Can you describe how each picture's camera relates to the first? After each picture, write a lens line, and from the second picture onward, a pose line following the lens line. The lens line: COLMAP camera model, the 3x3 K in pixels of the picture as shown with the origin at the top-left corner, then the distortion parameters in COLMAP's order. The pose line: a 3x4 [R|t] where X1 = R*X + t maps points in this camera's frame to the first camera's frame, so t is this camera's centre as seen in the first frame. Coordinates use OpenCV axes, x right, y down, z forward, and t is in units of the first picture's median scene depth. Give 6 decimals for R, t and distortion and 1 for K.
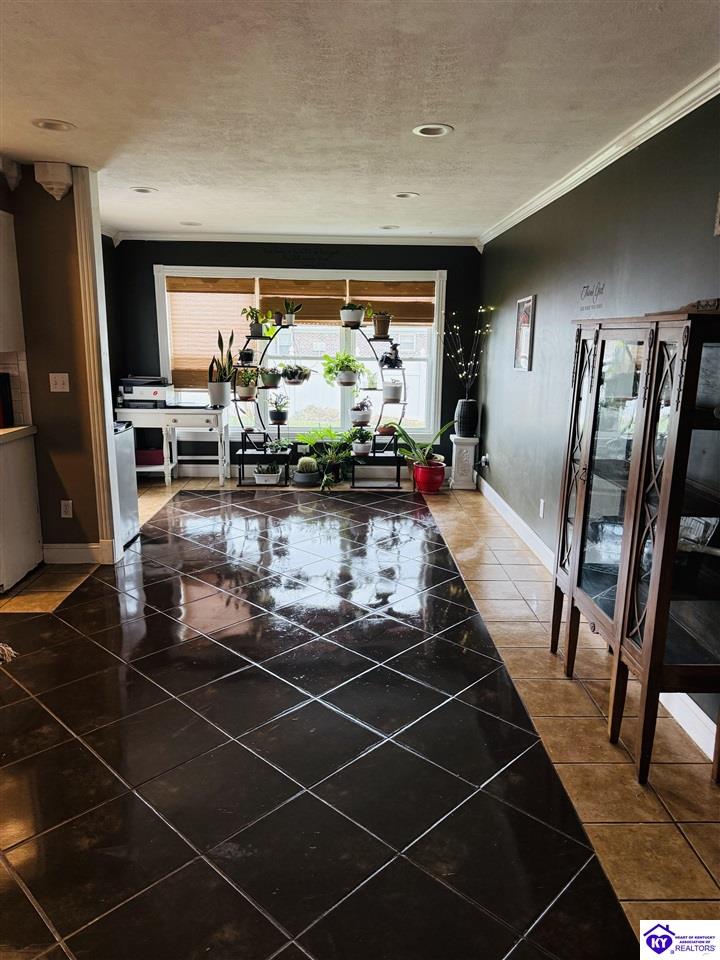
lens RADIAL K [[664.1, 0, 359.8], [0, 664.1, 484.7], [0, 0, 1]] dist [0.099799, -0.156086]
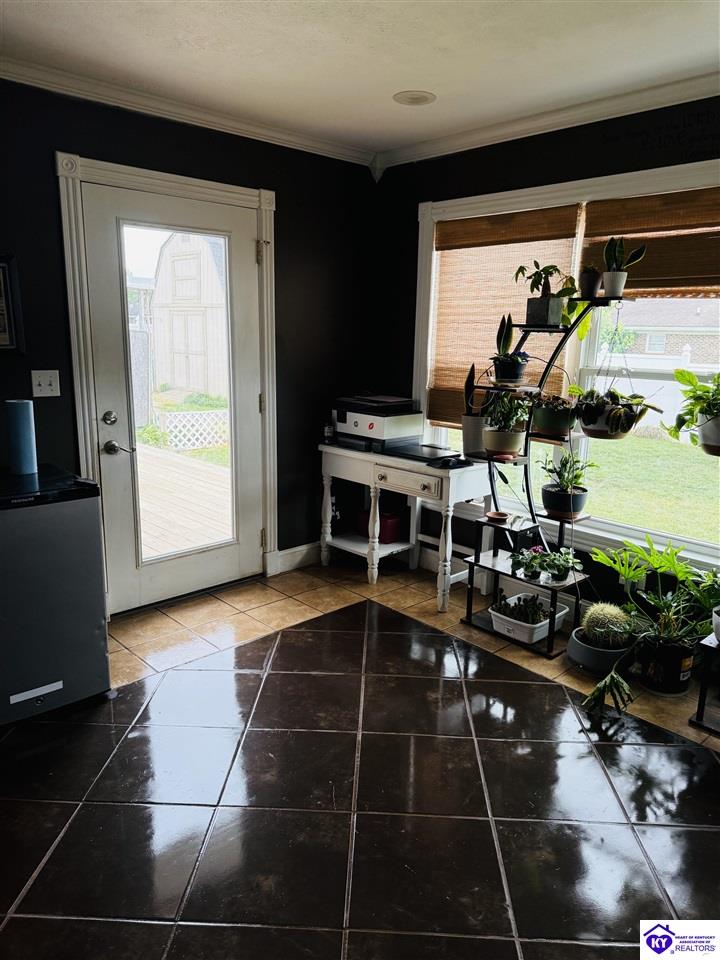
lens RADIAL K [[704.6, 0, 360.0], [0, 704.6, 480.0], [0, 0, 1]] dist [0.108731, -0.195803]
pose [[0.655160, 0.154065, -0.739614, 0.147308], [-0.168220, 0.984158, 0.055994, -0.121998], [0.736524, 0.087733, 0.670697, 0.581971]]
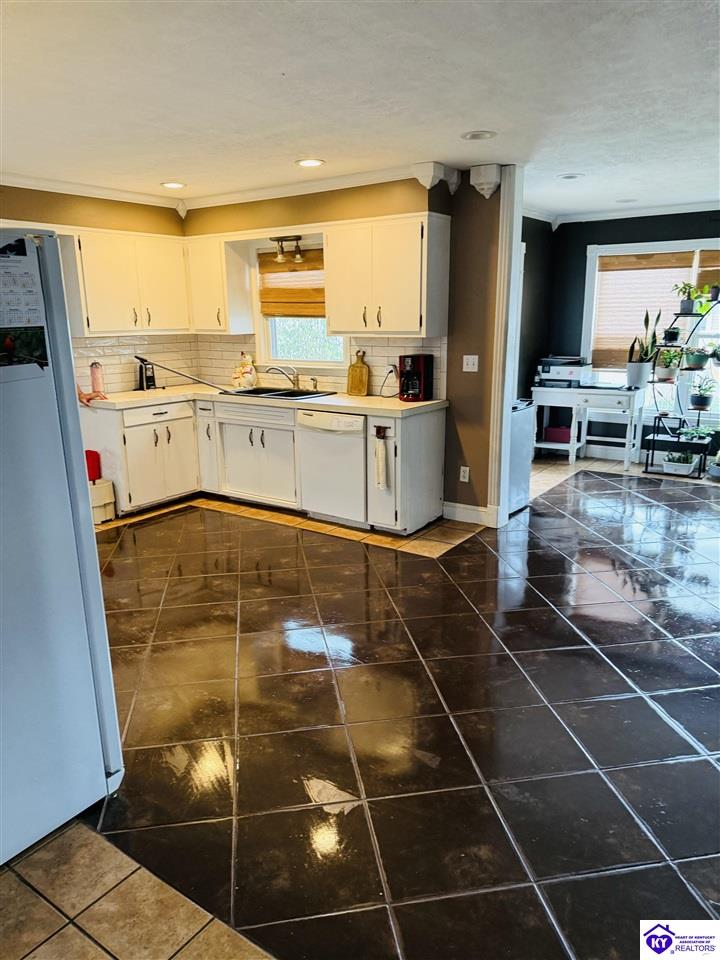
lens RADIAL K [[667.3, 0, 359.7], [0, 667.3, 488.8], [0, 0, 1]] dist [0.050333, -0.082943]
pose [[0.794932, 0.128701, -0.592890, 0.068076], [-0.105366, 0.991677, 0.073995, -0.003005], [0.597479, 0.003650, 0.801877, -0.013458]]
